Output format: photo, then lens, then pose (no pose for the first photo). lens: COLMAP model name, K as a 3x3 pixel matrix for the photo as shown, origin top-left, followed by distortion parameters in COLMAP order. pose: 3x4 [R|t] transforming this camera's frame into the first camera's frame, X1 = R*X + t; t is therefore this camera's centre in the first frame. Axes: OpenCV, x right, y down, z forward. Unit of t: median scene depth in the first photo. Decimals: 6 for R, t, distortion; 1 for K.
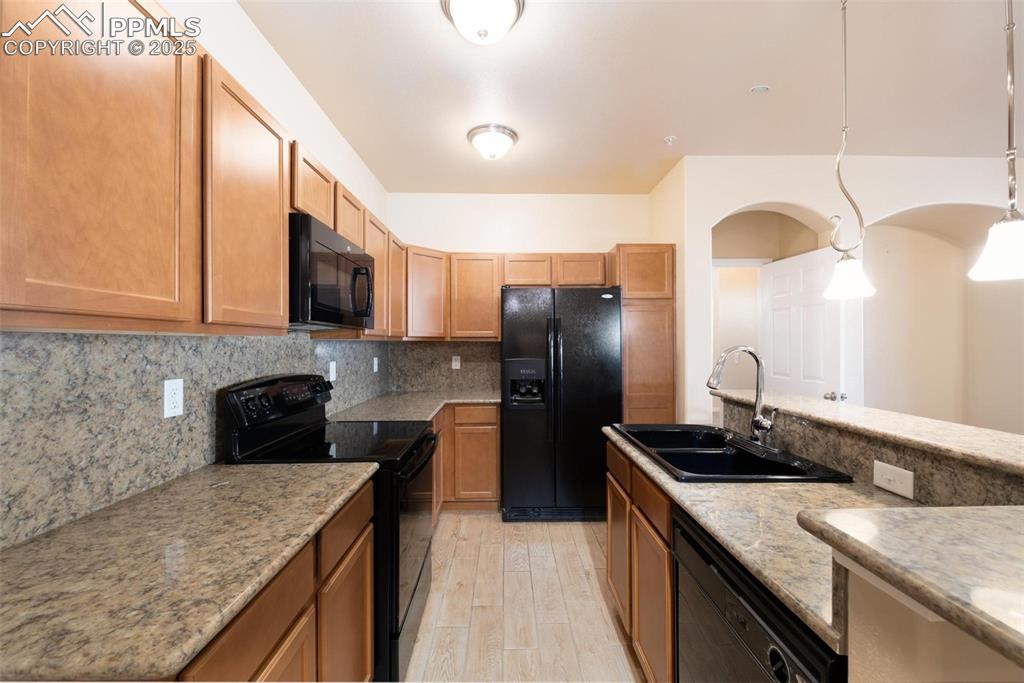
lens RADIAL K [[400.4, 0, 510.3], [0, 400.4, 344.4], [0, 0, 1]] dist [-0.001512, -0.000520]
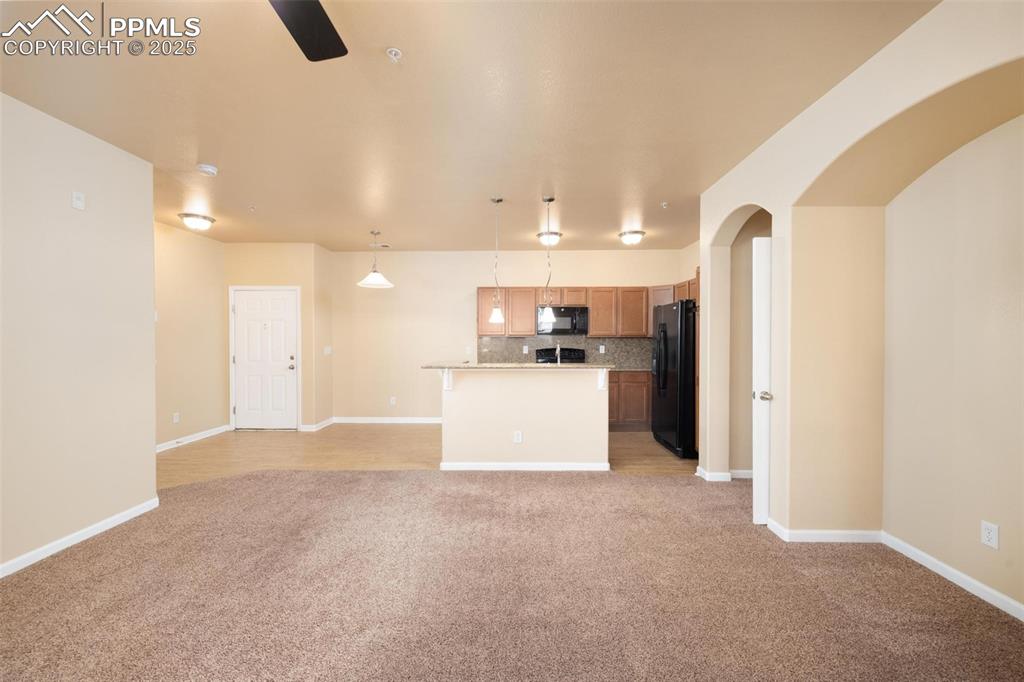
lens RADIAL K [[400.4, 0, 510.3], [0, 400.4, 343.9], [0, 0, 1]] dist [-0.001512, -0.000520]
pose [[-0.032796, 0.014911, -0.999351, 3.483503], [-0.002015, 0.999886, 0.014985, -0.008097], [0.999460, 0.002505, -0.032762, 0.839734]]
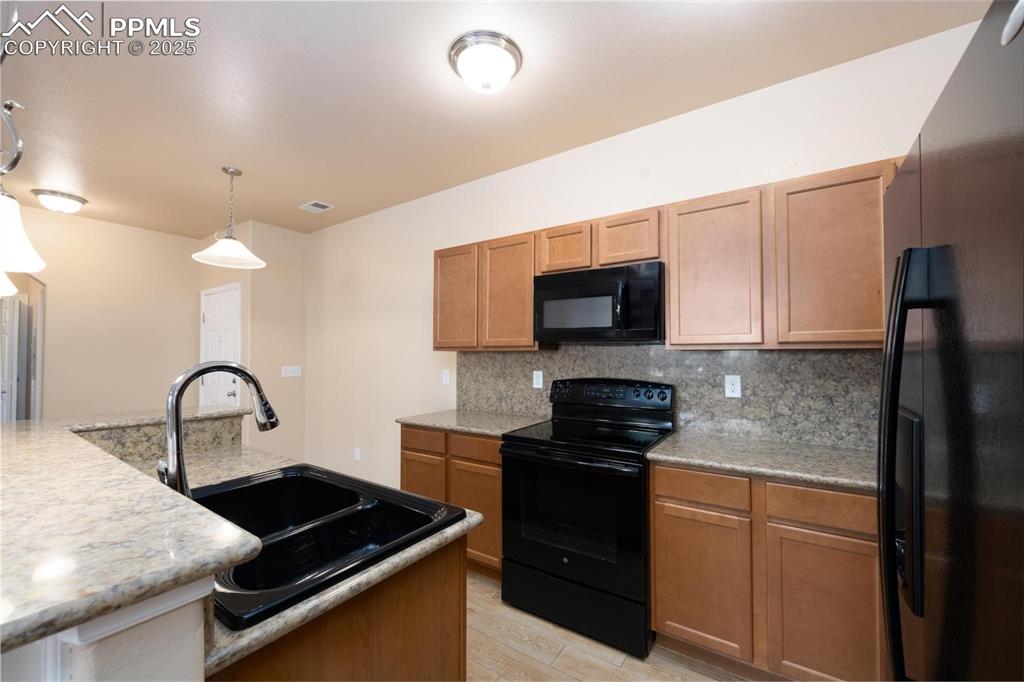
lens RADIAL K [[400.4, 0, 510.3], [0, 400.4, 343.9], [0, 0, 1]] dist [-0.001512, -0.000520]
pose [[-0.565287, -0.022899, -0.824576, 0.898694], [-0.002304, 0.999655, -0.026182, -0.001862], [0.824891, -0.012900, -0.565145, 1.817935]]
